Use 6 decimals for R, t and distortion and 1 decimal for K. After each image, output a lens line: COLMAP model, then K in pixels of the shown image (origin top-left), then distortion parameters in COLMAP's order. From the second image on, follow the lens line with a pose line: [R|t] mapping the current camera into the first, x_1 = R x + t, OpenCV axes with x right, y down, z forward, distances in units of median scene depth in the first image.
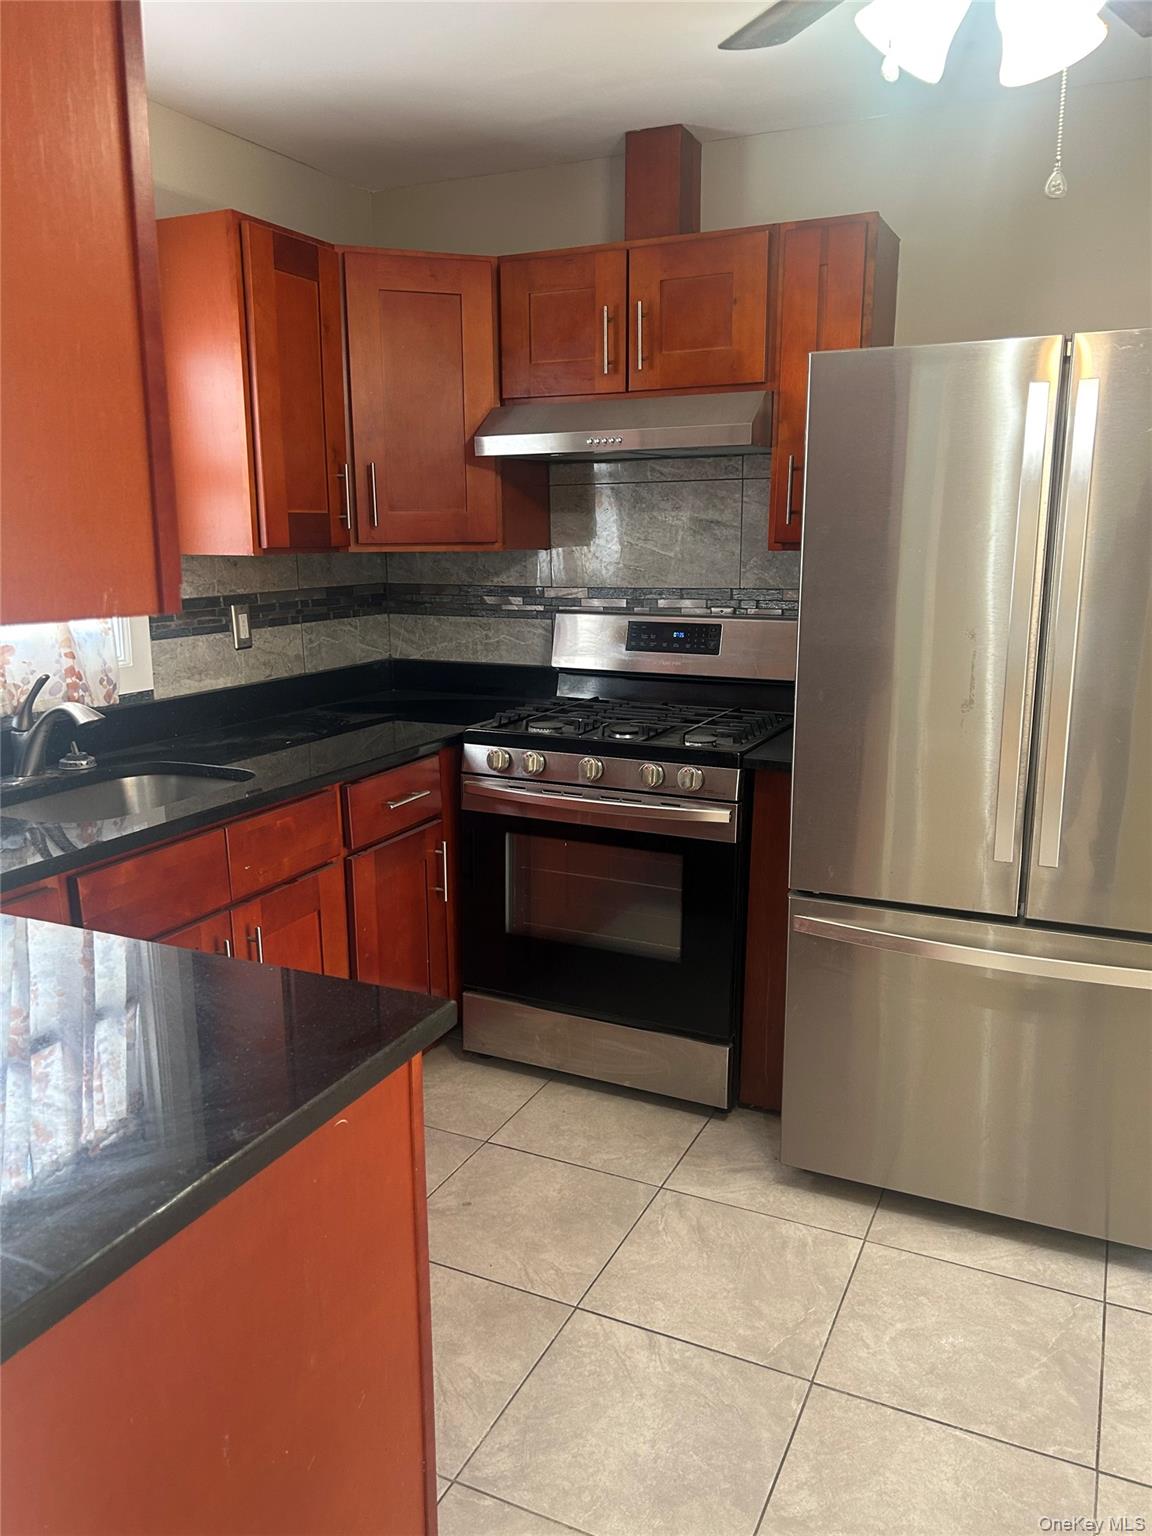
lens RADIAL K [[1151.9, 0, 564.7], [0, 1151.9, 787.3], [0, 0, 1]] dist [0.054575, -0.062143]
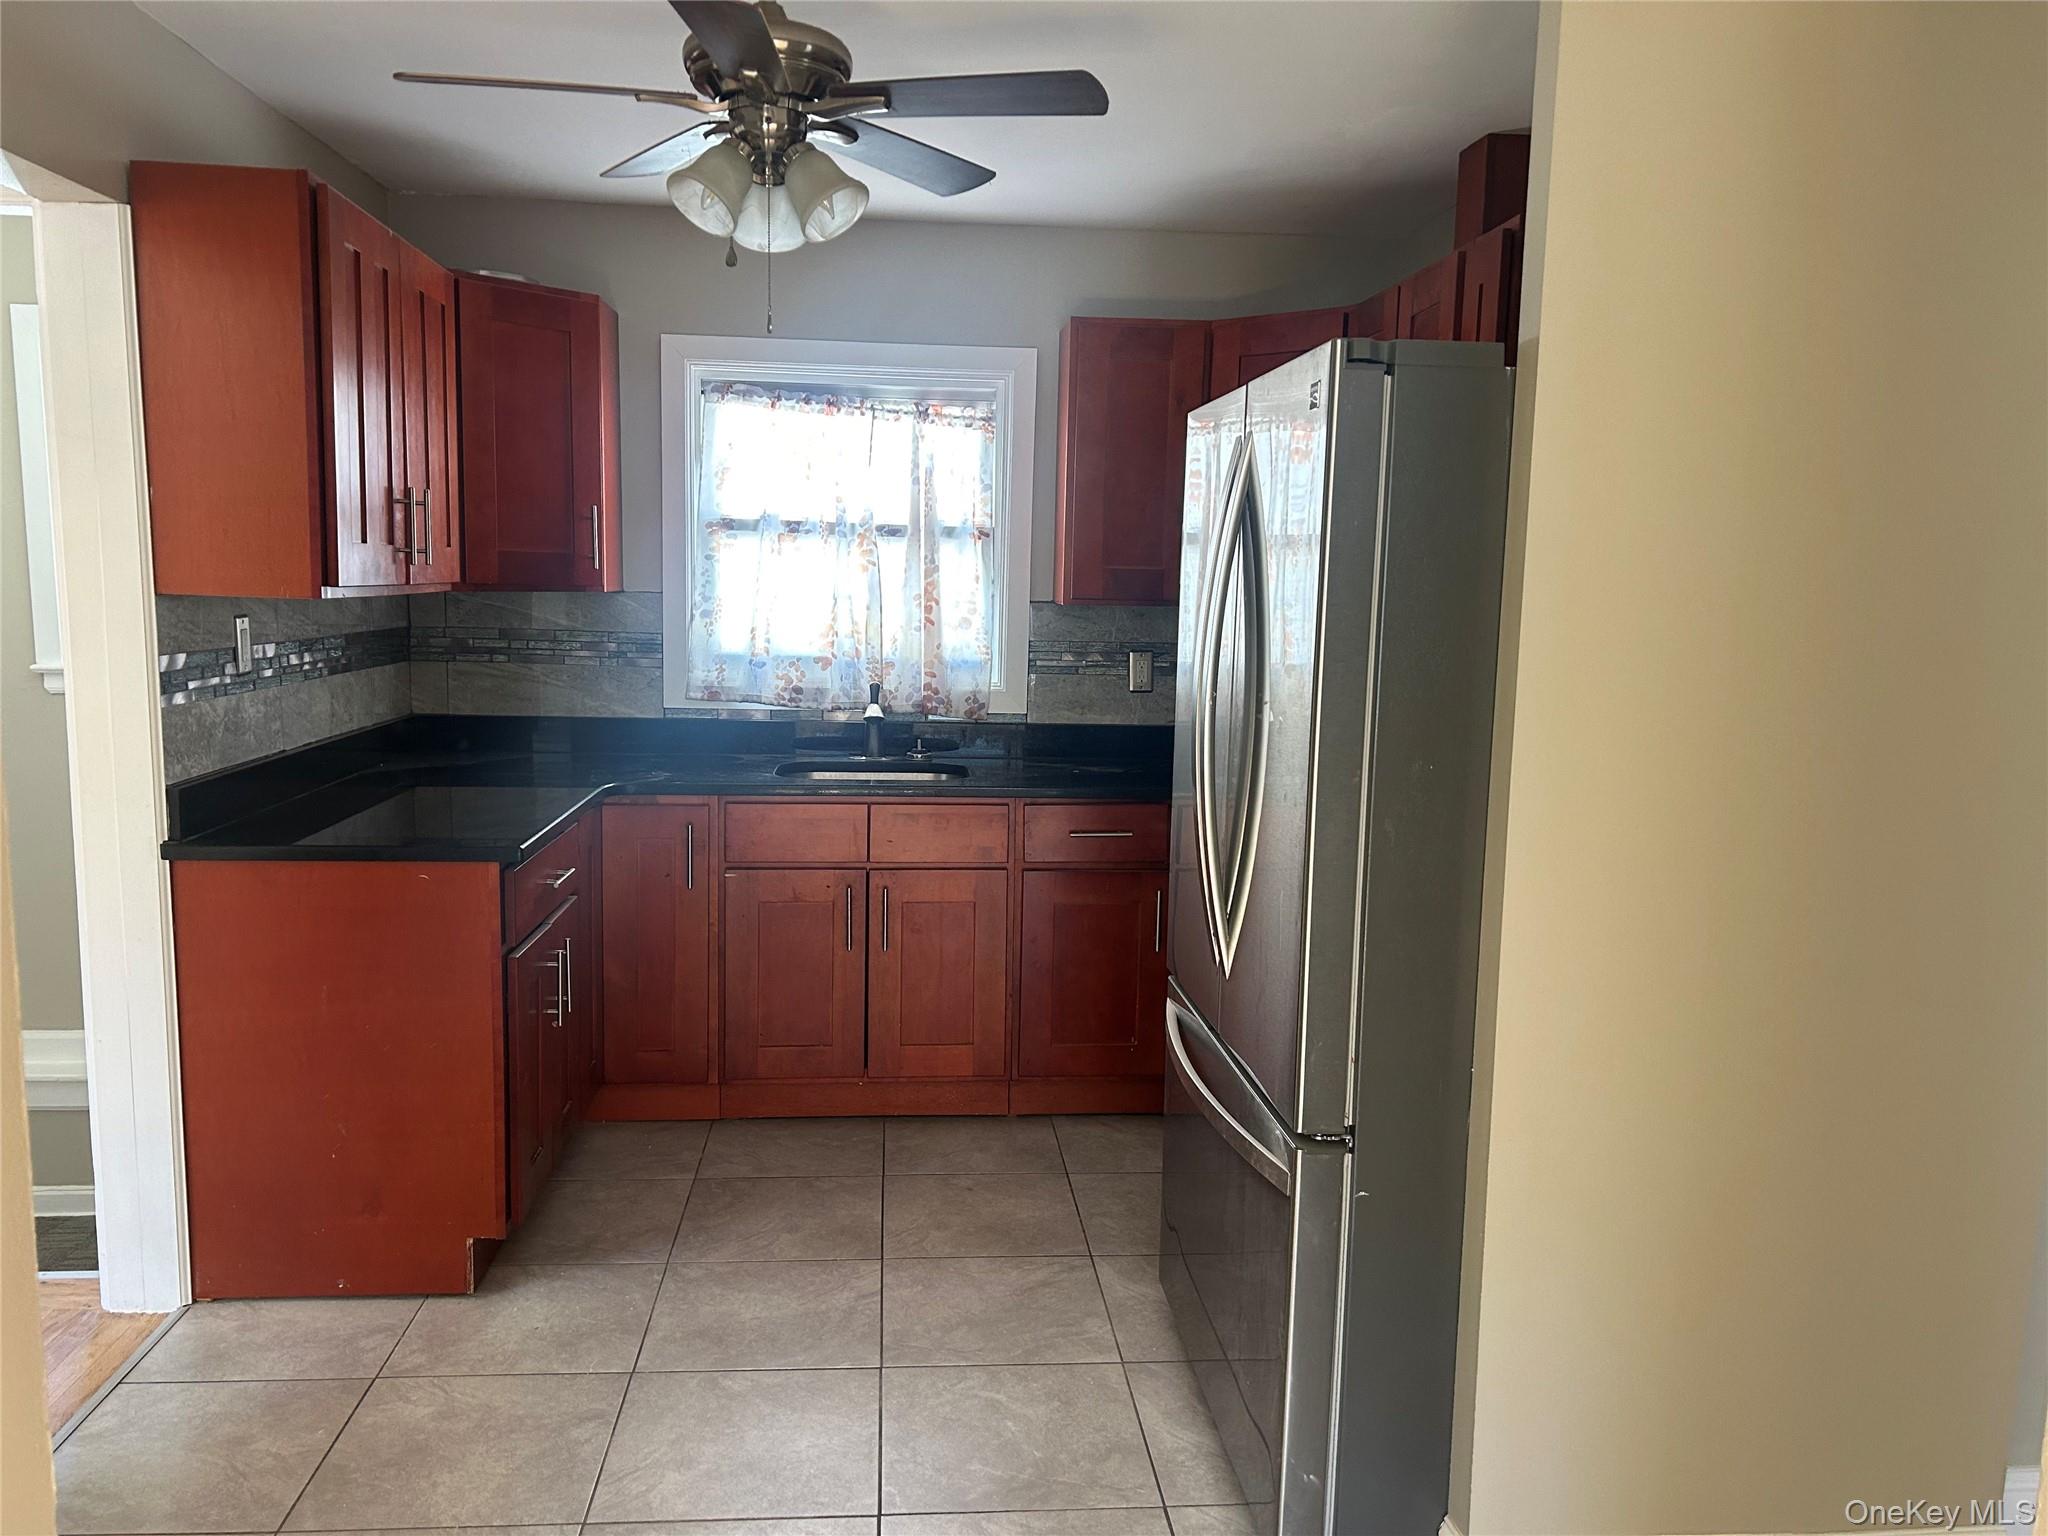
lens RADIAL K [[1535.9, 0, 1031.2], [0, 1535.9, 795.7], [0, 0, 1]] dist [0.054575, -0.062143]
pose [[0.509531, 0.140347, -0.848929, 1.077260], [-0.213363, 0.976403, 0.033360, -0.061643], [0.833579, 0.164132, 0.527453, 0.210101]]
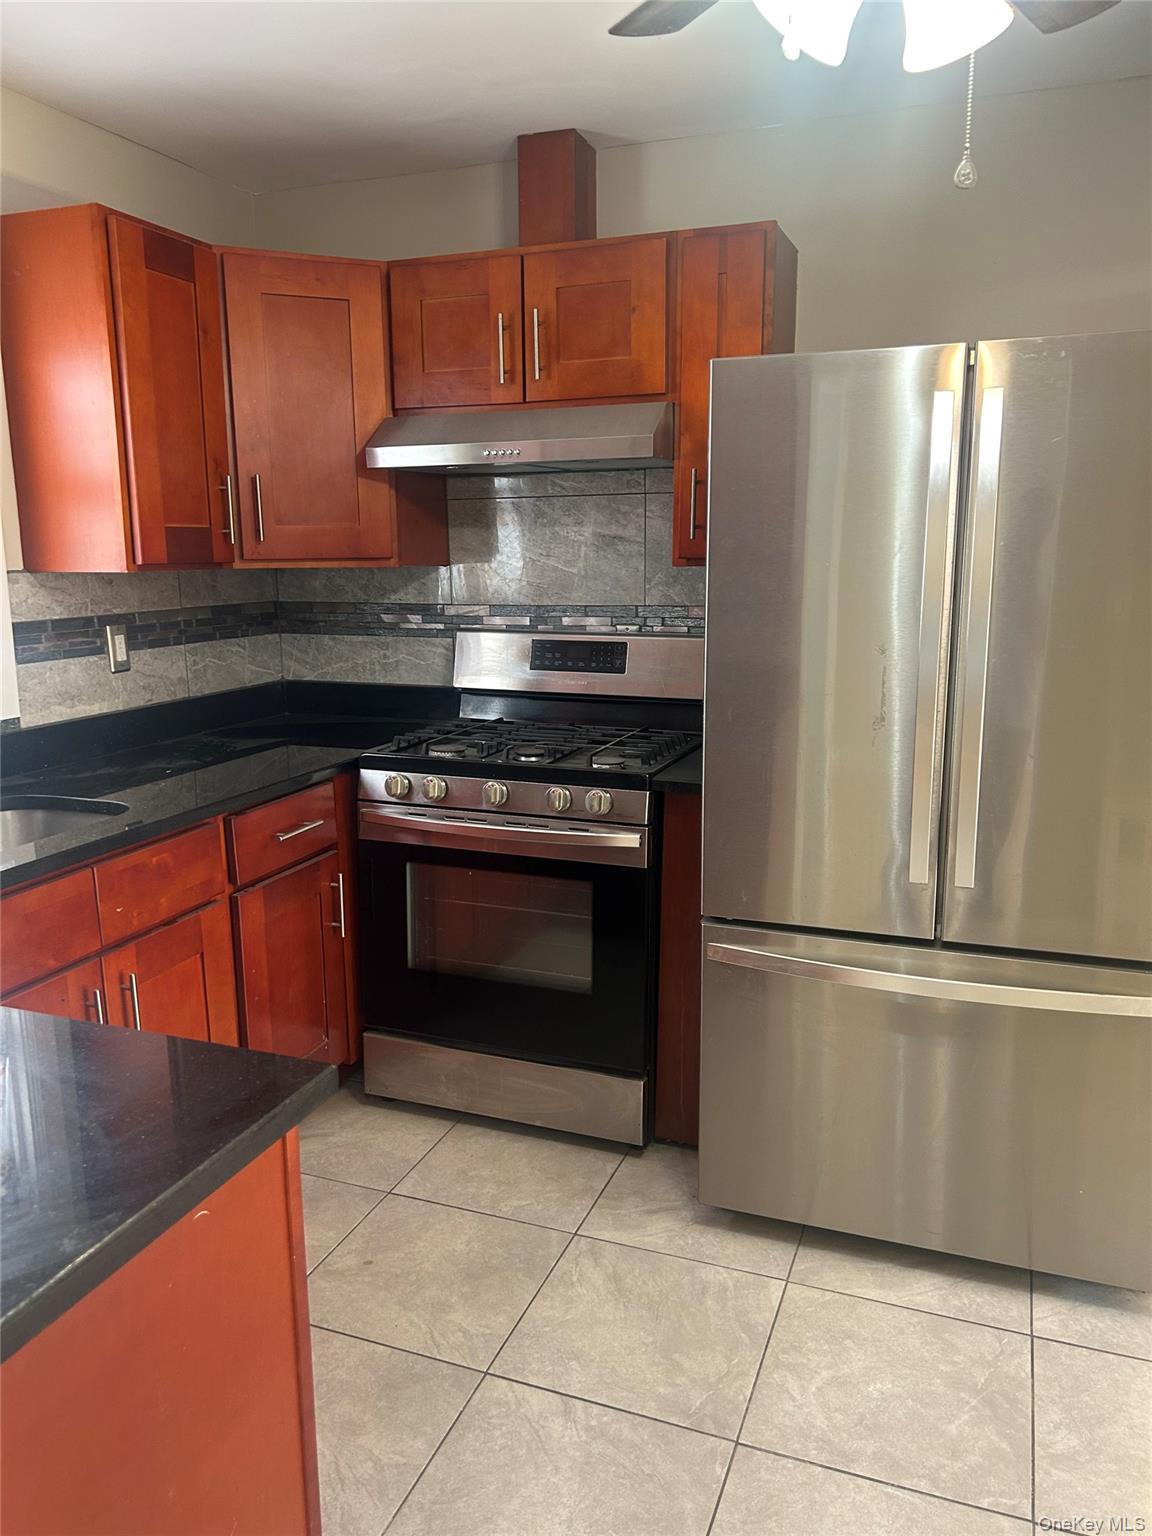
lens RADIAL K [[1151.9, 0, 565.0], [0, 1151.9, 786.6], [0, 0, 1]] dist [0.054575, -0.062143]
pose [[0.996857, -0.017977, 0.077149, 0.007975], [0.019286, 0.999682, -0.016254, -0.005631], [-0.076832, 0.017691, 0.996887, 0.046089]]
